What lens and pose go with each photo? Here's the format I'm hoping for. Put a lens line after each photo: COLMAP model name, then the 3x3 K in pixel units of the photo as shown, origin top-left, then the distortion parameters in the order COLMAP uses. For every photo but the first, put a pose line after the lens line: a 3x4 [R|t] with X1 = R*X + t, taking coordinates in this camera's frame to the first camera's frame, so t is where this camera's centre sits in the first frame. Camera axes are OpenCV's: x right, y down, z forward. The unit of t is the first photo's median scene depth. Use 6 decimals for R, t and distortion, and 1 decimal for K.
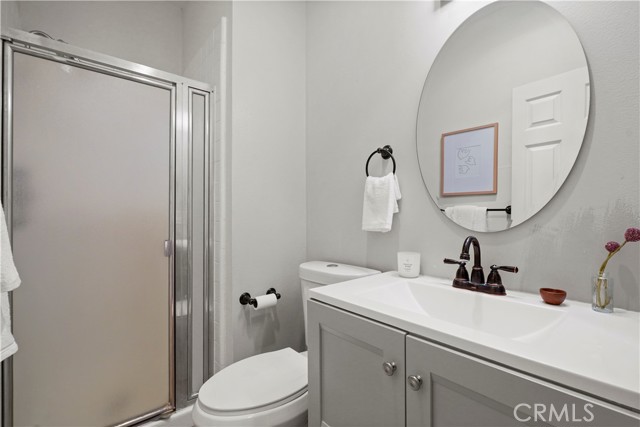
lens RADIAL K [[291.0, 0, 320.5], [0, 291.0, 215.1], [0, 0, 1]] dist [-0.012457, 0.003543]
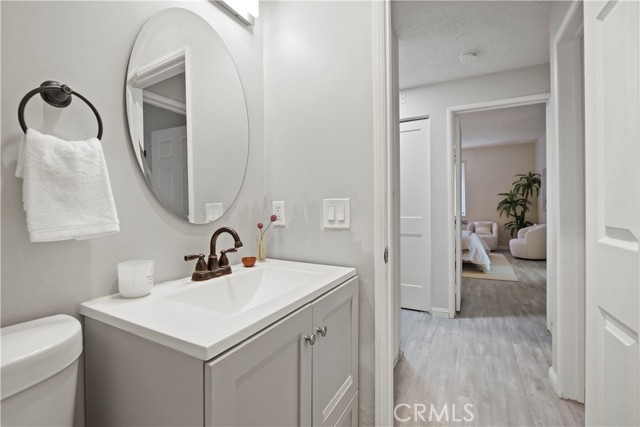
lens RADIAL K [[291.0, 0, 321.3], [0, 291.0, 210.2], [0, 0, 1]] dist [-0.012457, 0.003543]
pose [[-0.360220, -0.010528, 0.932808, -0.614378], [-0.005905, 0.999942, 0.009005, -0.006799], [-0.932849, -0.002264, -0.360262, 0.966936]]
